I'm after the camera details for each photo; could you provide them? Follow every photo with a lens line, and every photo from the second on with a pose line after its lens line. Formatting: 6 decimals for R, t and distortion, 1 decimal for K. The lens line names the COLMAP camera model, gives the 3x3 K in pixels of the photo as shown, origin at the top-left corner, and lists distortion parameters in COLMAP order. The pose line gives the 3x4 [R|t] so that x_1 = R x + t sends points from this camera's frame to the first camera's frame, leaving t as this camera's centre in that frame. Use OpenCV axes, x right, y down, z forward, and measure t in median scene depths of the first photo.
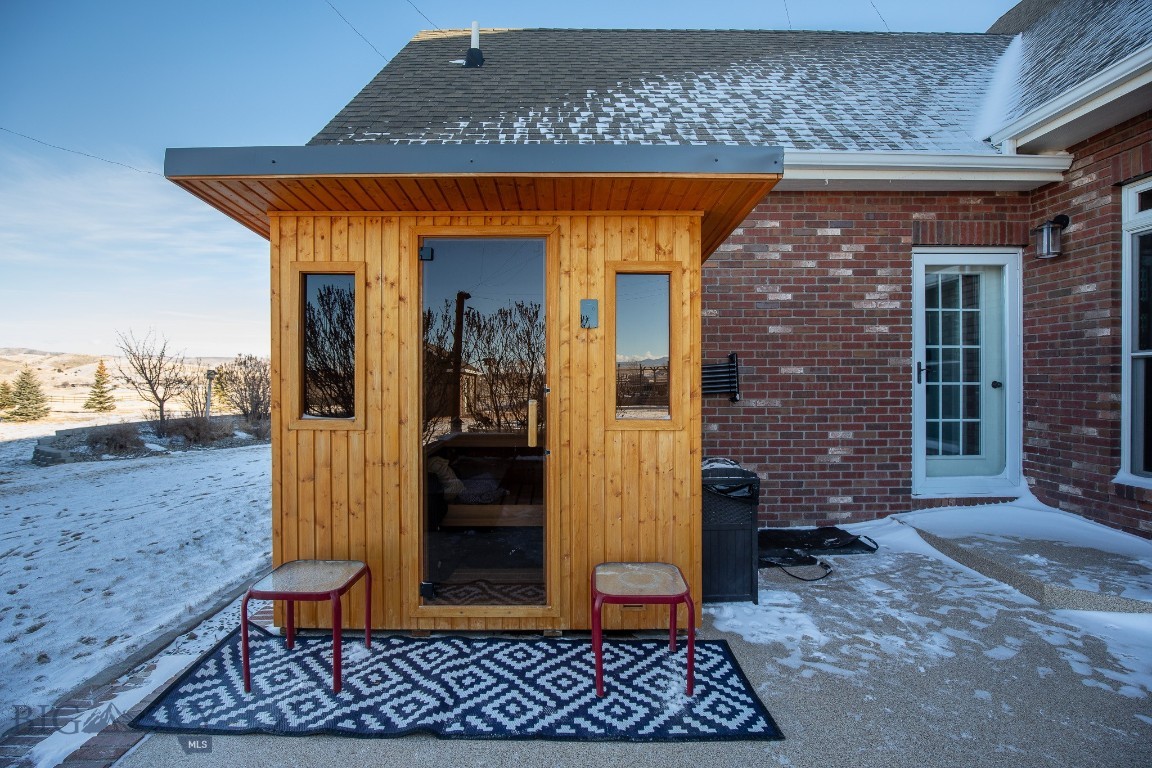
lens RADIAL K [[538.7, 0, 576.0], [0, 538.7, 384.0], [0, 0, 1]] dist [-0.035986, 0.000355]
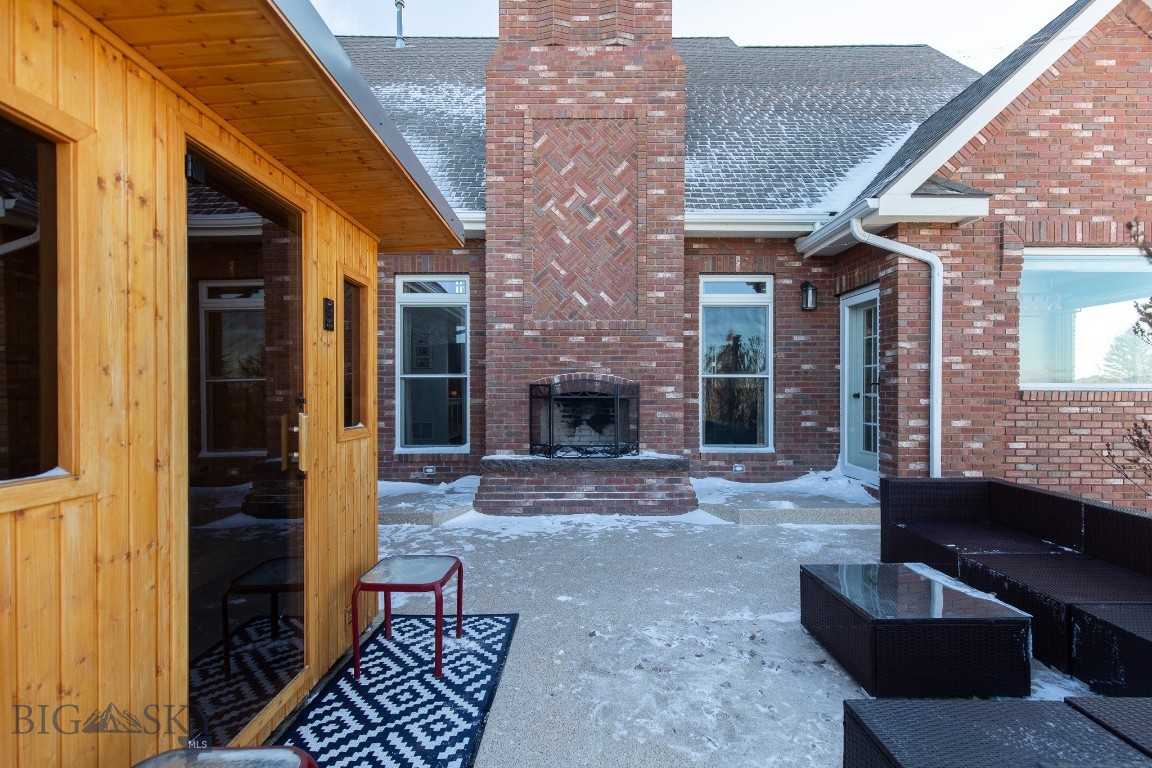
lens RADIAL K [[520.9, 0, 579.2], [0, 520.9, 390.8], [0, 0, 1]] dist [0.003201, 0.000344]
pose [[-0.009725, 0.004759, 0.999941, -0.930524], [0.007814, 0.999959, -0.004683, 0.002777], [-0.999922, 0.007768, -0.009762, 0.643678]]
